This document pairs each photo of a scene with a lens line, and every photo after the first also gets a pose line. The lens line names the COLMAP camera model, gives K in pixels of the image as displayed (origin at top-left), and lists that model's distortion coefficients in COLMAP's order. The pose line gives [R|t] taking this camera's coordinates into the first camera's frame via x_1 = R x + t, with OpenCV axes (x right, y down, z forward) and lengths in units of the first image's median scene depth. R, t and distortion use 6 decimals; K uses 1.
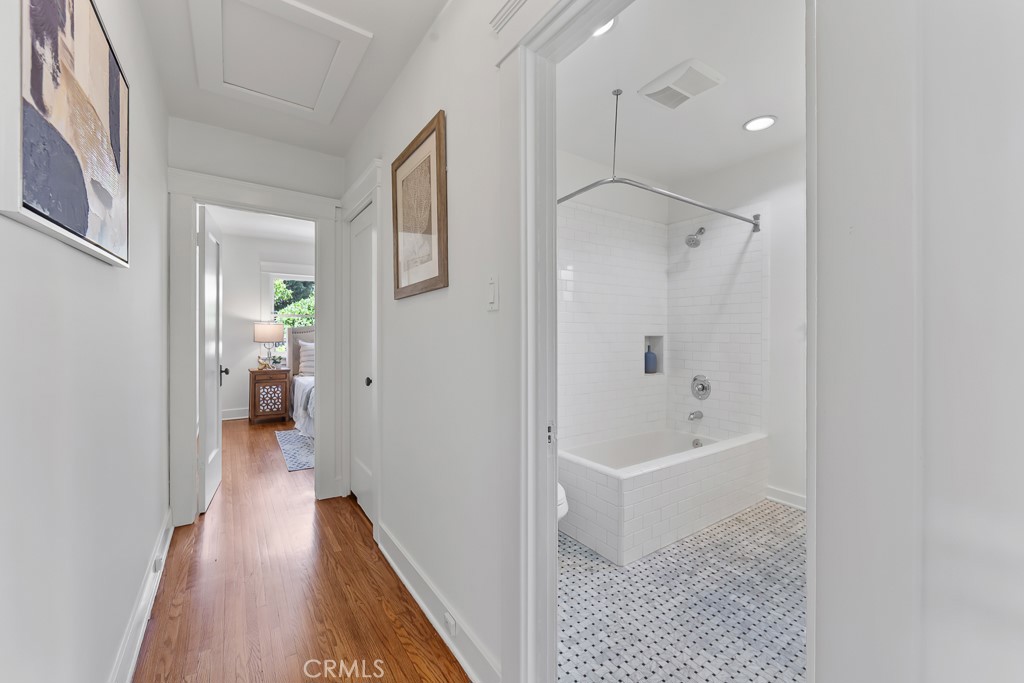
lens RADIAL K [[408.5, 0, 515.5], [0, 408.5, 337.8], [0, 0, 1]] dist [0.000028, 0.000177]
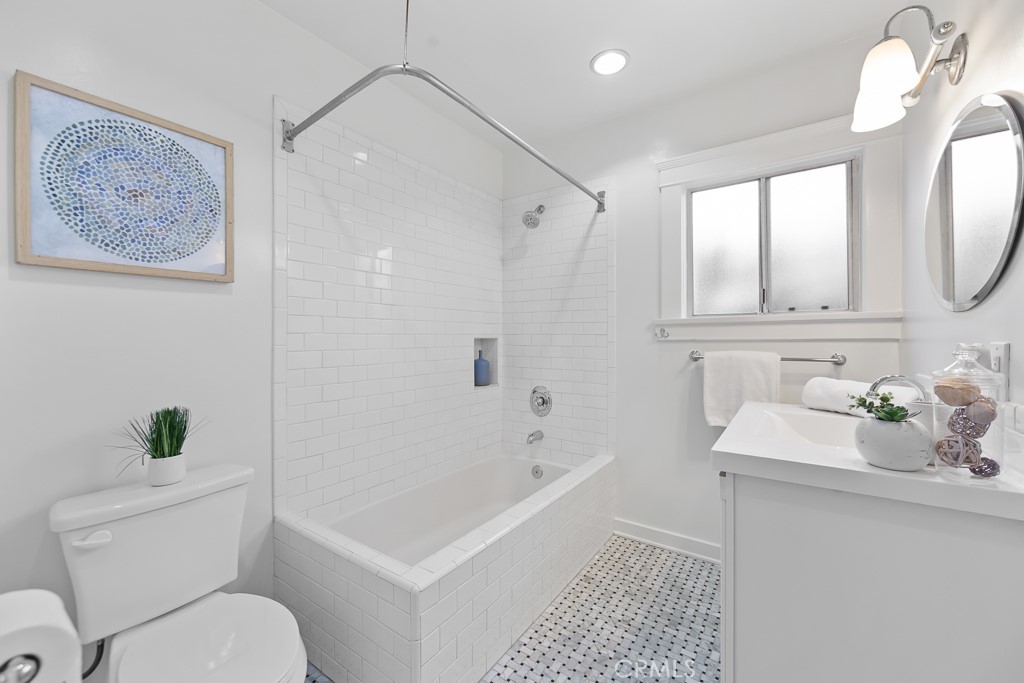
lens RADIAL K [[408.5, 0, 511.2], [0, 408.5, 338.7], [0, 0, 1]] dist [0.000028, 0.000177]
pose [[0.936188, -0.002815, 0.351488, 0.113149], [0.004626, 0.999980, -0.004314, -0.000042], [-0.351469, 0.005665, 0.936183, 0.259299]]
